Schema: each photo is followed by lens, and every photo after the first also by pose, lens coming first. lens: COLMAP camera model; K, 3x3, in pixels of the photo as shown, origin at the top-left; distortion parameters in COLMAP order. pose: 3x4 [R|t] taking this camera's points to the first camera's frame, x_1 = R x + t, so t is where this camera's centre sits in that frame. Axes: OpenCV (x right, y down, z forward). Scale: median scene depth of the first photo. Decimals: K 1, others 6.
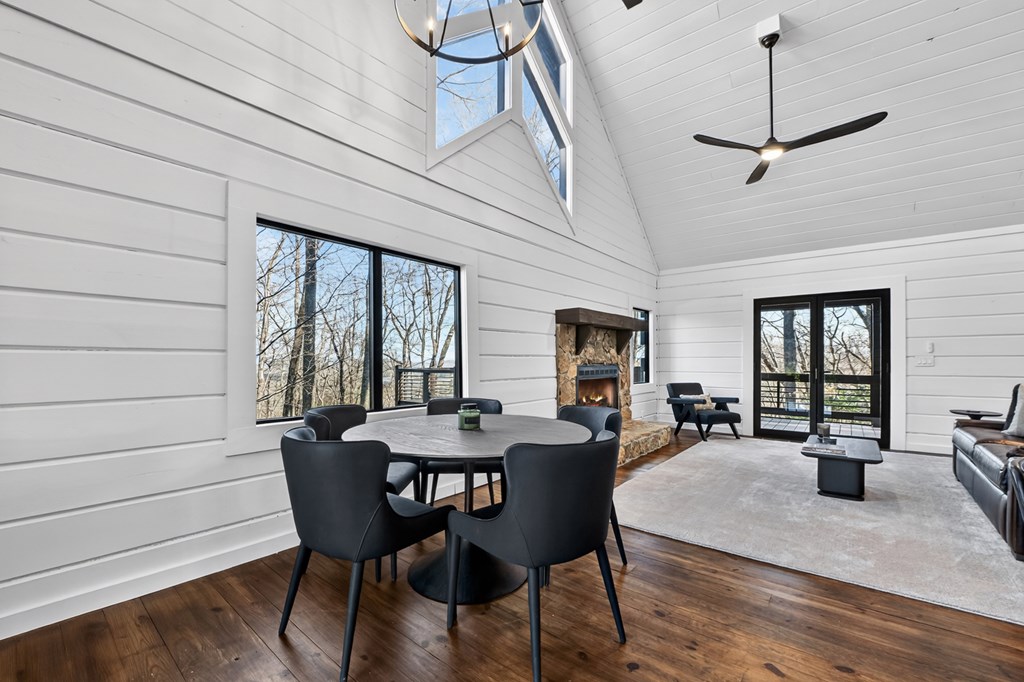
lens RADIAL K [[422.1, 0, 509.9], [0, 422.1, 371.2], [0, 0, 1]] dist [-0.002390, -0.000020]
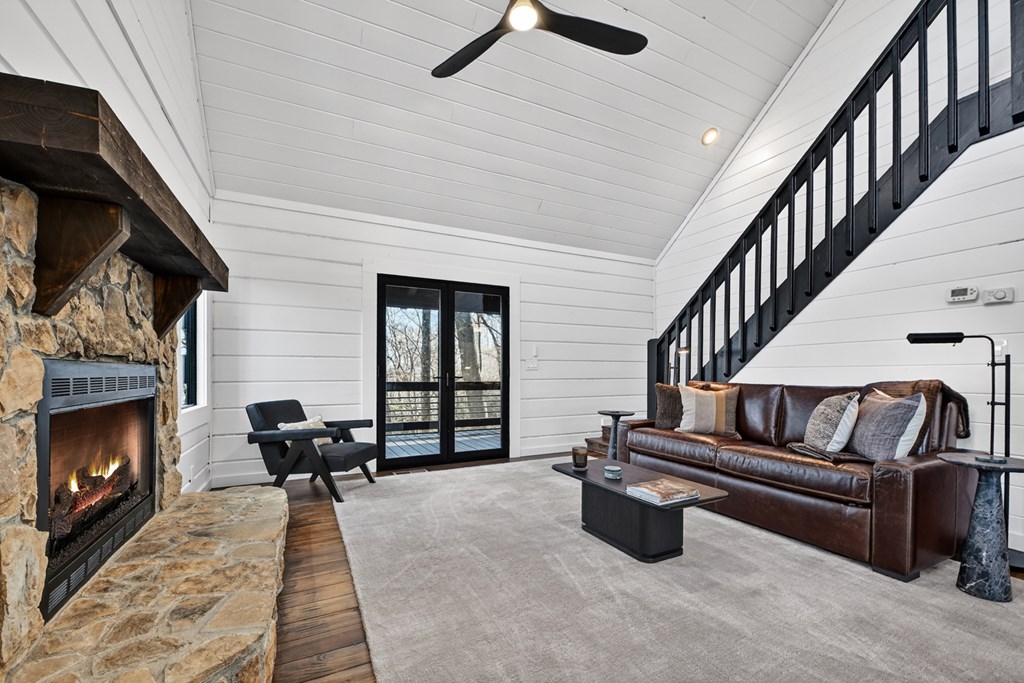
lens RADIAL K [[422.1, 0, 509.9], [0, 422.1, 371.7], [0, 0, 1]] dist [-0.002390, -0.000020]
pose [[0.411237, 0.002961, 0.911524, 0.039742], [0.023332, 0.999633, -0.013774, 0.004341], [-0.911230, 0.026932, 0.411017, 0.562439]]
